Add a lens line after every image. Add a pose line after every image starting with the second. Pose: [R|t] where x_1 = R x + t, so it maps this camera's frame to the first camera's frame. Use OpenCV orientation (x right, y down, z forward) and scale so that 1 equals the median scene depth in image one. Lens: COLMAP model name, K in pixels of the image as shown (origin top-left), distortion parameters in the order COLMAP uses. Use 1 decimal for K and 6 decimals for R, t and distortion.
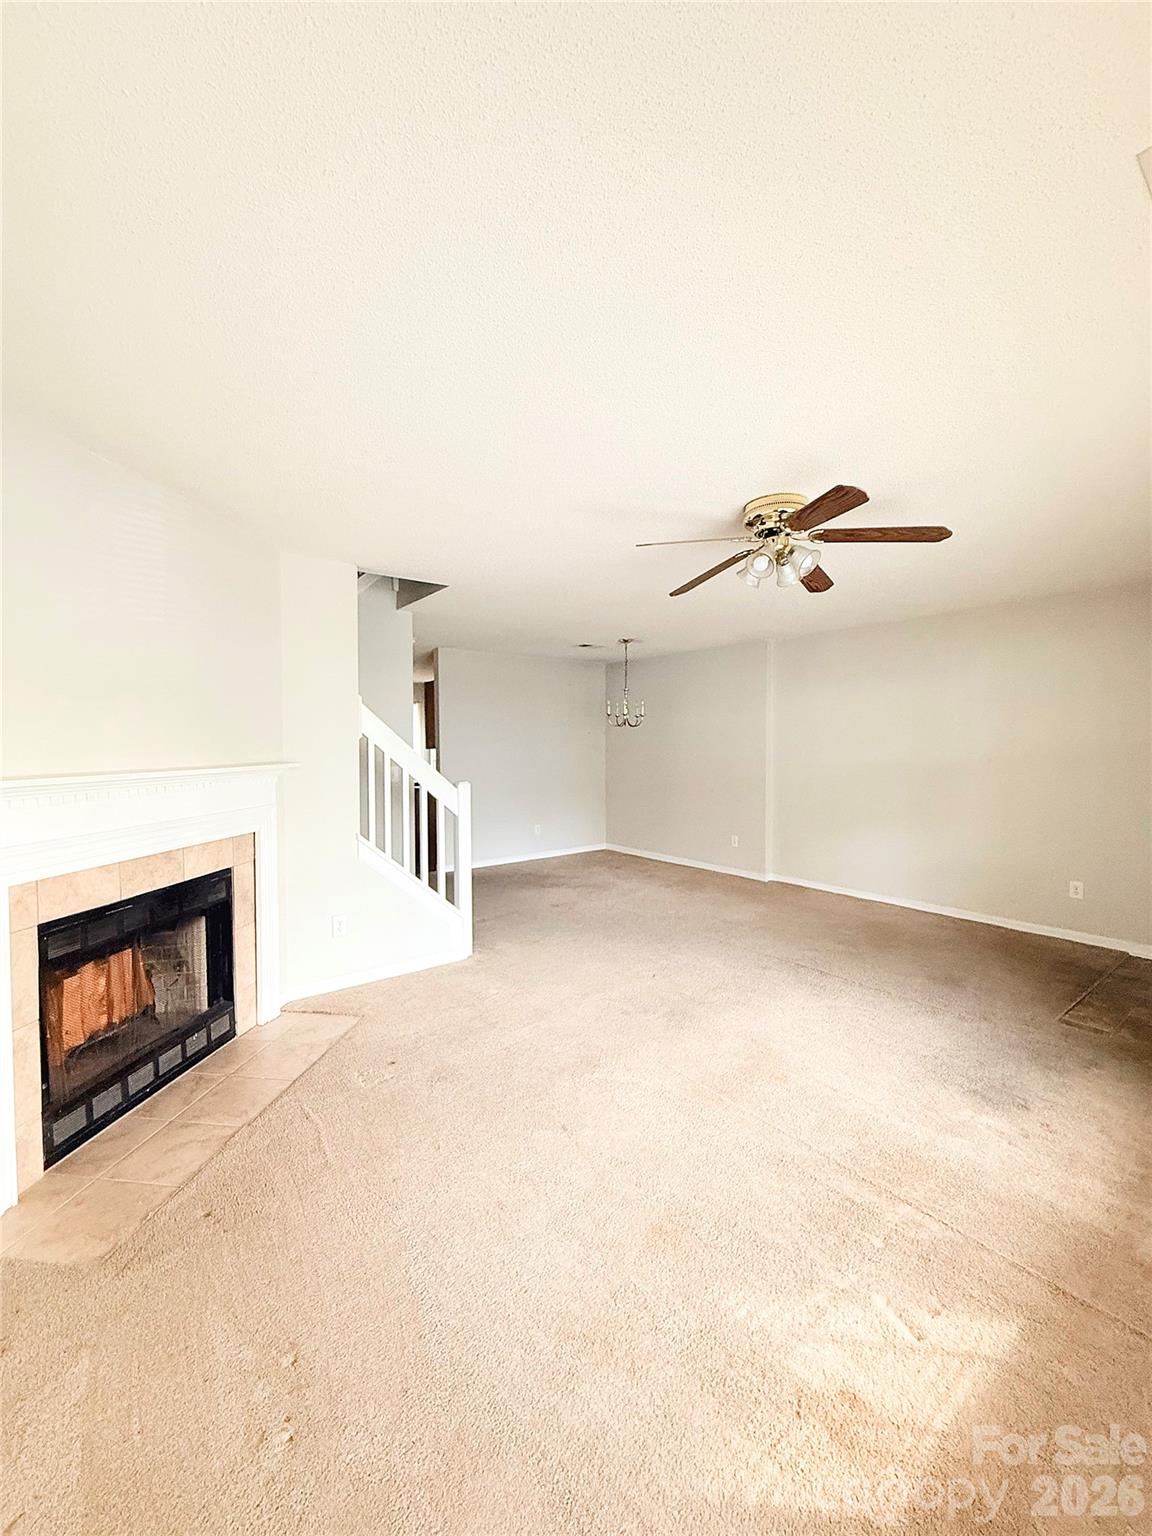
lens RADIAL K [[614.0, 0, 573.0], [0, 614.0, 766.1], [0, 0, 1]] dist [0.000701, 0.000135]
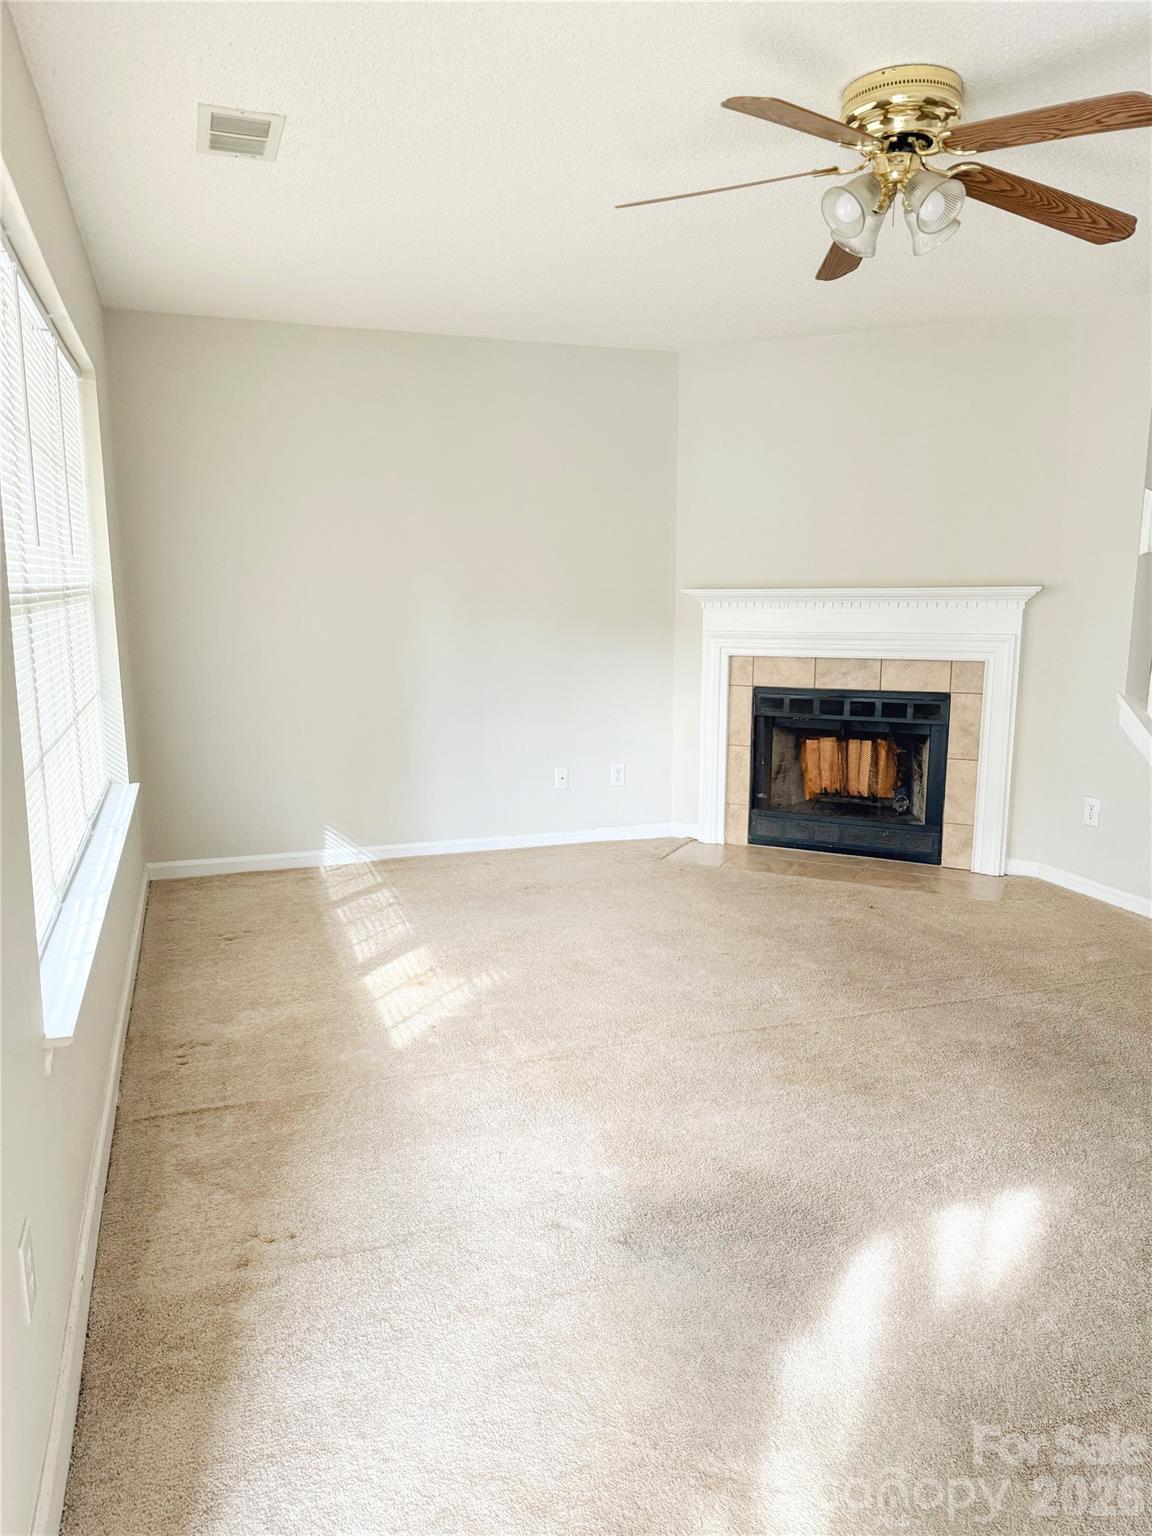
lens RADIAL K [[1073.4, 0, 576.0], [0, 1073.4, 768.0], [0, 0, 1]] dist [0.108230, -0.151268]
pose [[-0.299780, 0.162893, -0.939999, 1.283363], [-0.036486, 0.982637, 0.181917, -0.010697], [0.953310, 0.088832, -0.288632, 0.957597]]
